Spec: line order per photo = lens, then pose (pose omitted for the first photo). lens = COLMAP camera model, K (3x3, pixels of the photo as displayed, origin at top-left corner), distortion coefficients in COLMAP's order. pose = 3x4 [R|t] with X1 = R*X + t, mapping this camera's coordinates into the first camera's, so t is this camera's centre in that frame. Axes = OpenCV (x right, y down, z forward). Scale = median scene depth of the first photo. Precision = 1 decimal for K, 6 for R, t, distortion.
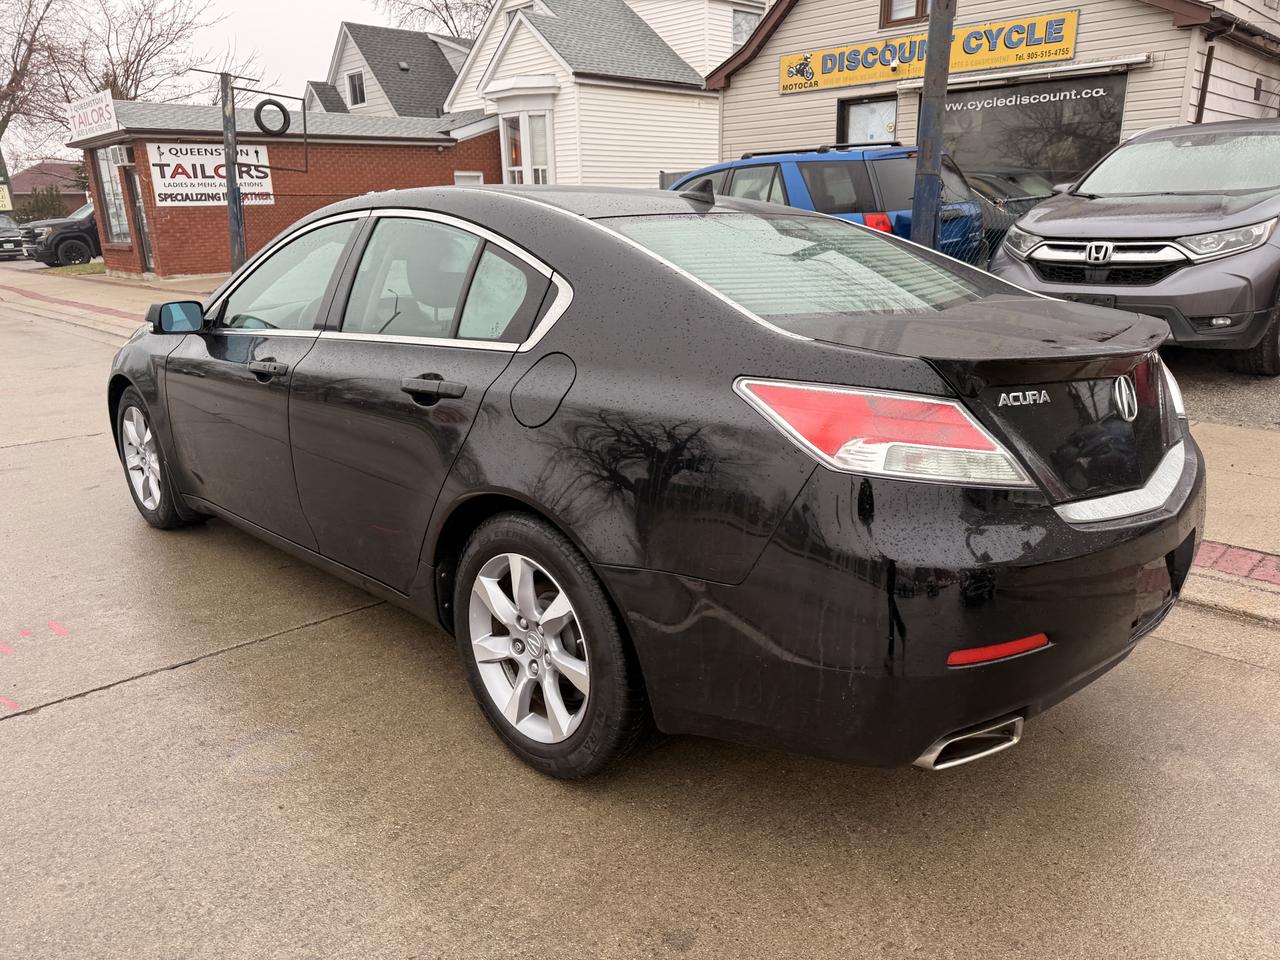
lens RADIAL K [[900.4, 0, 648.9], [0, 900.4, 481.0], [0, 0, 1]] dist [0.021516, -0.024413]
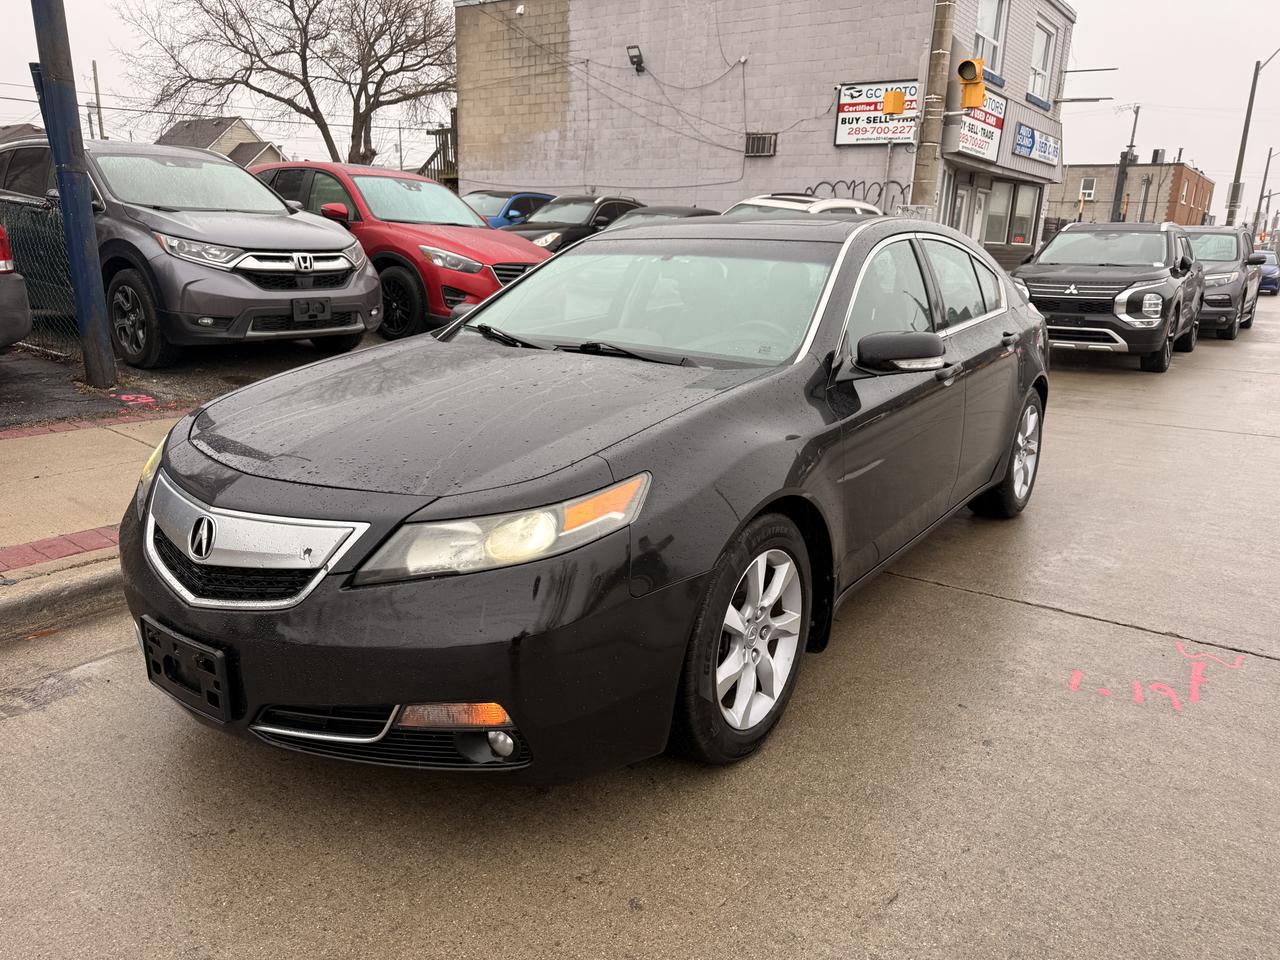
lens RADIAL K [[900.4, 0, 646.6], [0, 900.4, 480.3], [0, 0, 1]] dist [0.021516, -0.024413]
pose [[-0.172114, -0.242059, 0.954874, -0.694911], [0.244703, 0.928449, 0.279468, -0.193337], [-0.954200, 0.281761, -0.100566, 0.716169]]
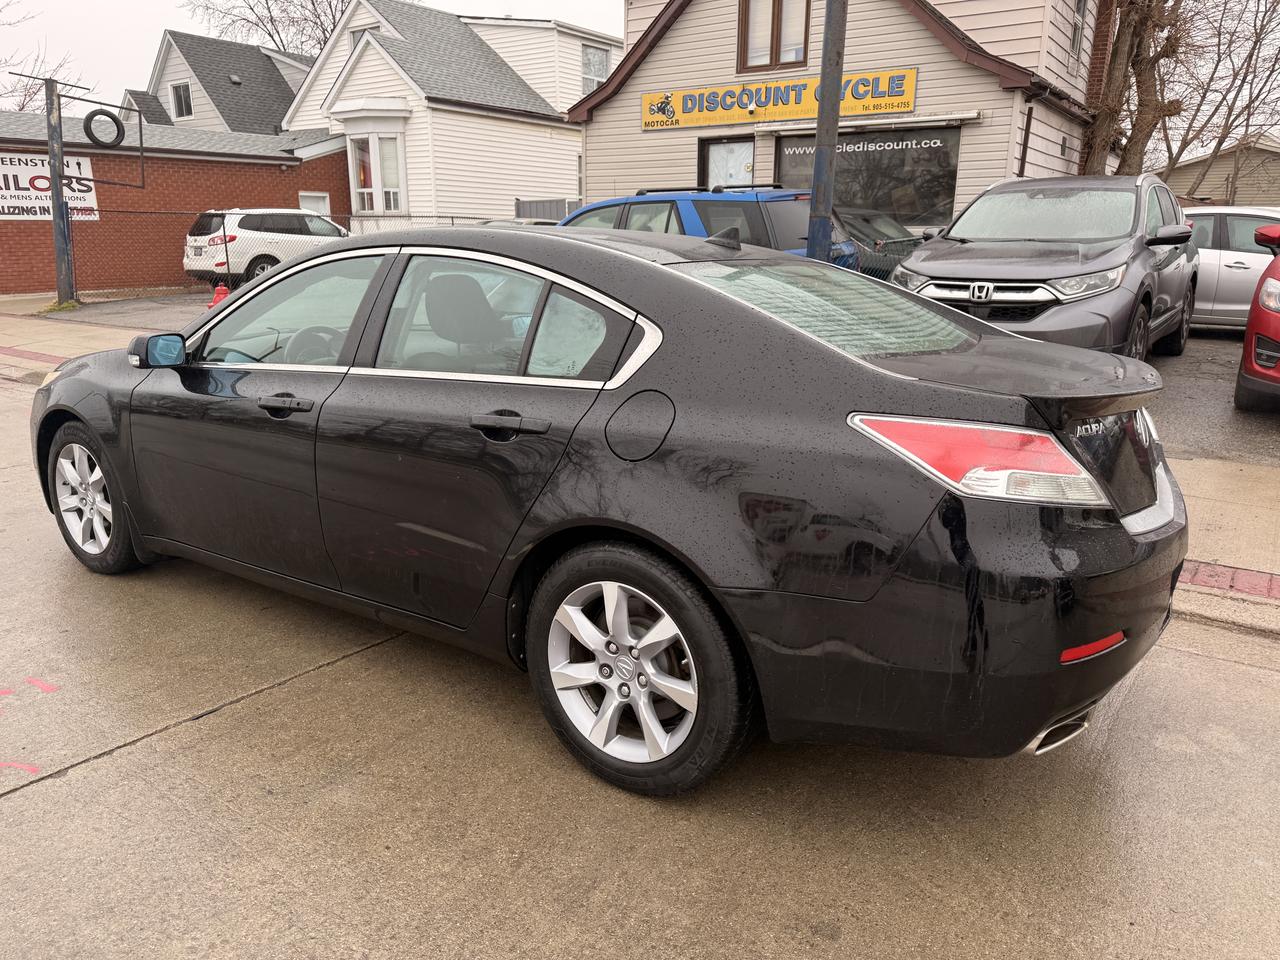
lens RADIAL K [[900.4, 0, 648.2], [0, 900.4, 480.4], [0, 0, 1]] dist [0.021516, -0.024413]
pose [[0.983965, -0.021603, 0.177048, -0.099014], [0.026522, 0.999324, -0.025465, -0.003207], [-0.176378, 0.029752, 0.983873, -0.013338]]
